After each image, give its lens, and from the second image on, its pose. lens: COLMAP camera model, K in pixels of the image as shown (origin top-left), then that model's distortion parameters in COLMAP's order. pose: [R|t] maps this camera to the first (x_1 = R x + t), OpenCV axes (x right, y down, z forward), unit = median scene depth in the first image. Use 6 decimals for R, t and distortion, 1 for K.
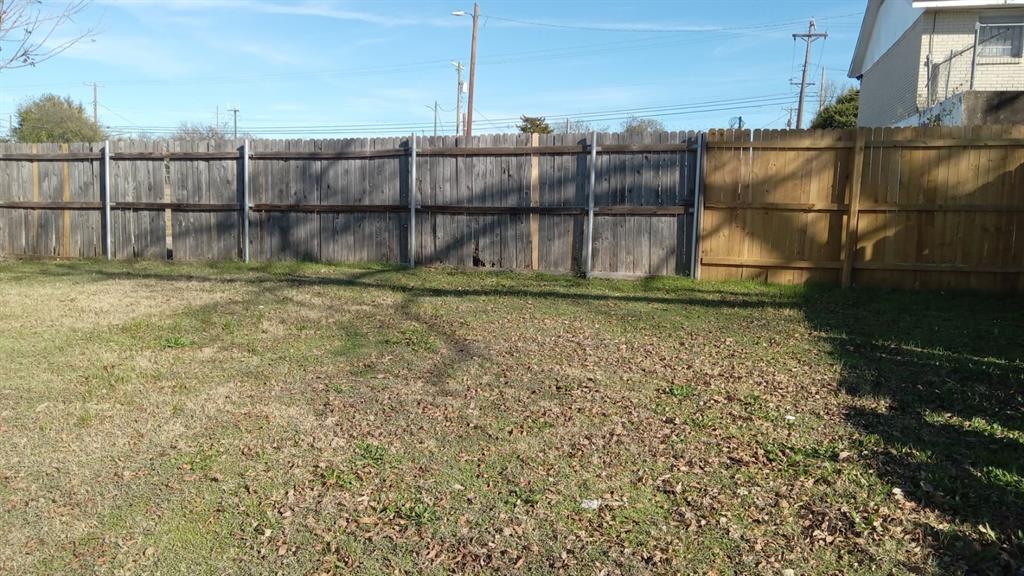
lens RADIAL K [[761.9, 0, 511.0], [0, 761.9, 278.6], [0, 0, 1]] dist [-0.006345, -0.000947]
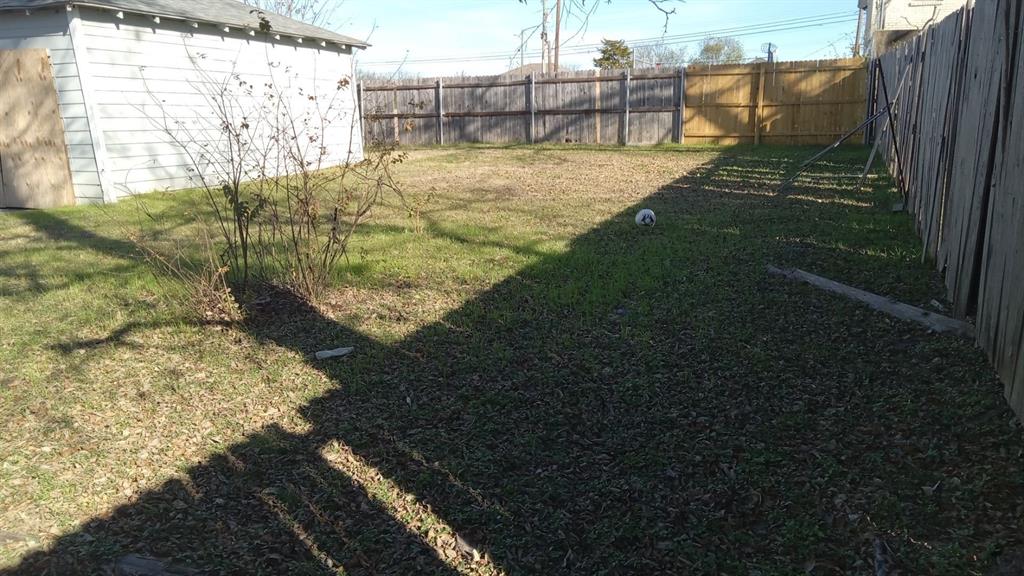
lens RADIAL K [[778.5, 0, 528.9], [0, 778.5, 262.4], [0, 0, 1]] dist [-0.007454, -0.000269]
pose [[0.996038, -0.010158, -0.088351, 0.027165], [0.016692, 0.997154, 0.073527, 0.138911], [0.087353, -0.074710, 0.993372, -0.954576]]
